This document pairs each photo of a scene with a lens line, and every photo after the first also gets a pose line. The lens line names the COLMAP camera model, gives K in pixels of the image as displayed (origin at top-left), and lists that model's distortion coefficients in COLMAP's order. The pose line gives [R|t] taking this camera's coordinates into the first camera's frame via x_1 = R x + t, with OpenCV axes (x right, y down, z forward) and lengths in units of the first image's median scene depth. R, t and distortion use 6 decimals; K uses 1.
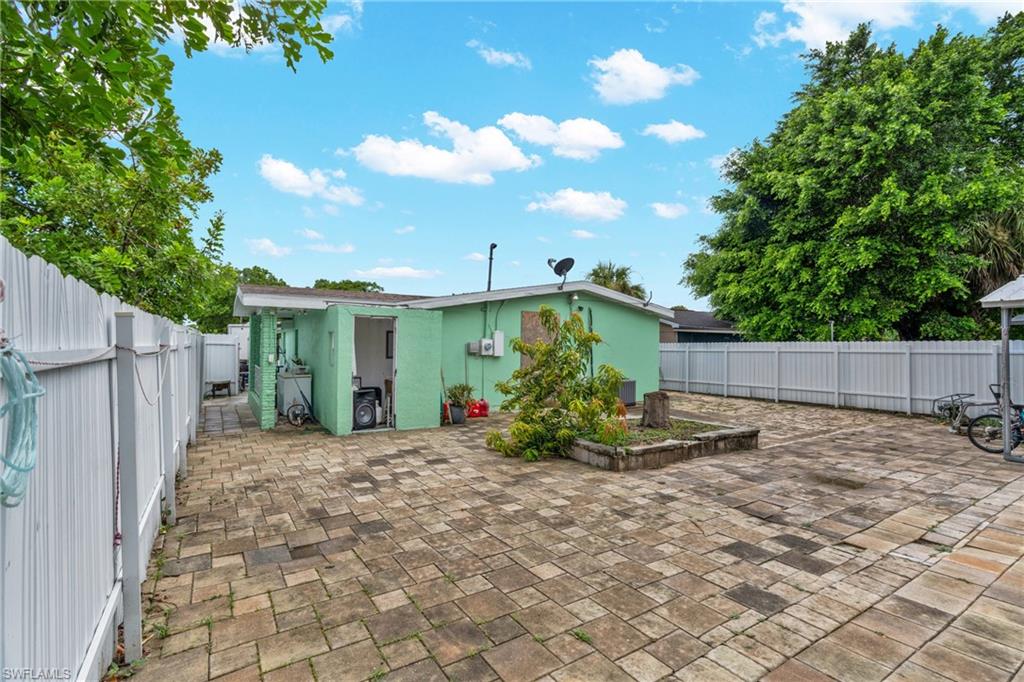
lens RADIAL K [[459.9, 0, 511.7], [0, 459.9, 336.4], [0, 0, 1]] dist [0.001022, 0.001304]
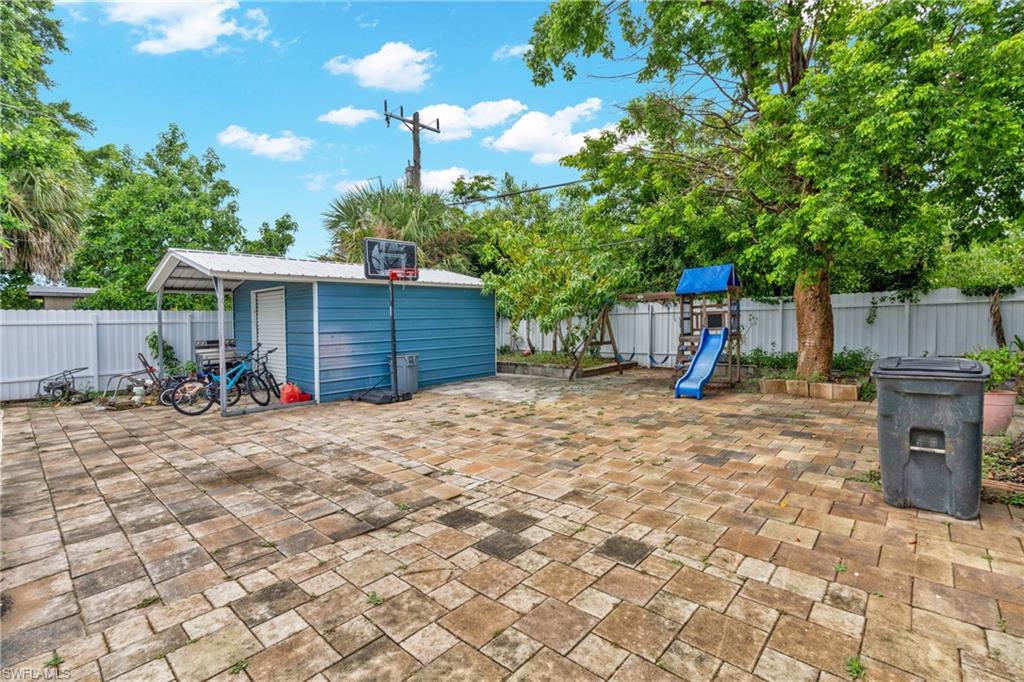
lens RADIAL K [[455.3, 0, 498.1], [0, 455.3, 339.9], [0, 0, 1]] dist [-0.003407, 0.001198]
pose [[-0.241891, -0.042269, 0.969382, -0.212080], [-0.017607, 0.999077, 0.039170, 0.038532], [-0.970144, -0.007593, -0.242413, 0.886807]]
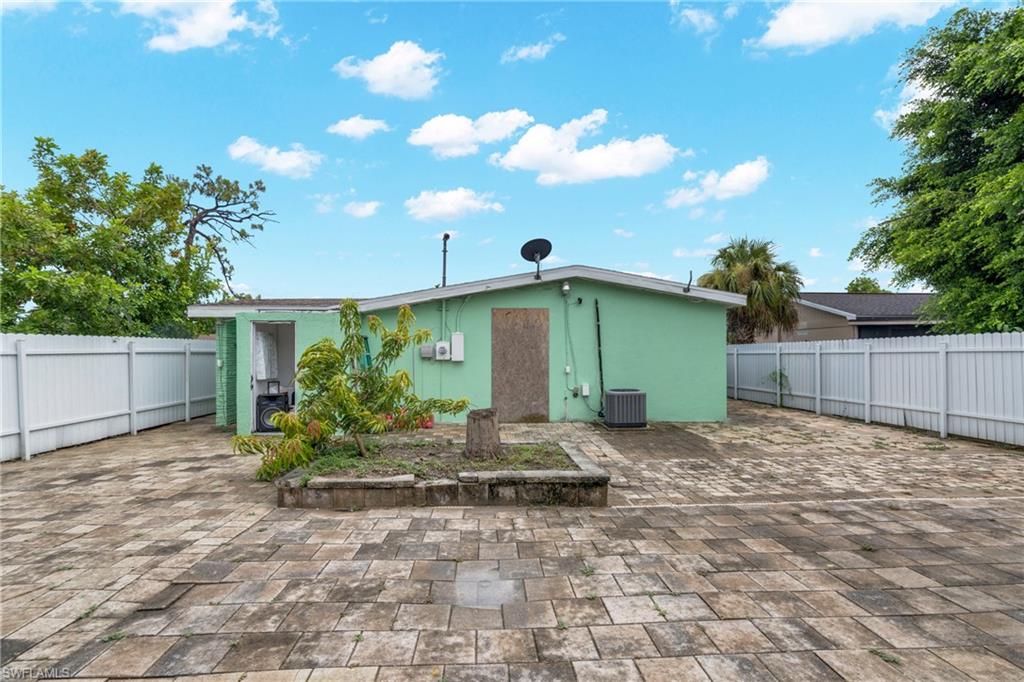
lens RADIAL K [[469.1, 0, 492.8], [0, 469.1, 346.6], [0, 0, 1]] dist [-0.004047, 0.000790]
pose [[0.868760, -0.018632, -0.494882, 1.168269], [0.022647, 0.999741, 0.002116, 0.038157], [0.494714, -0.013046, 0.868958, 0.616223]]
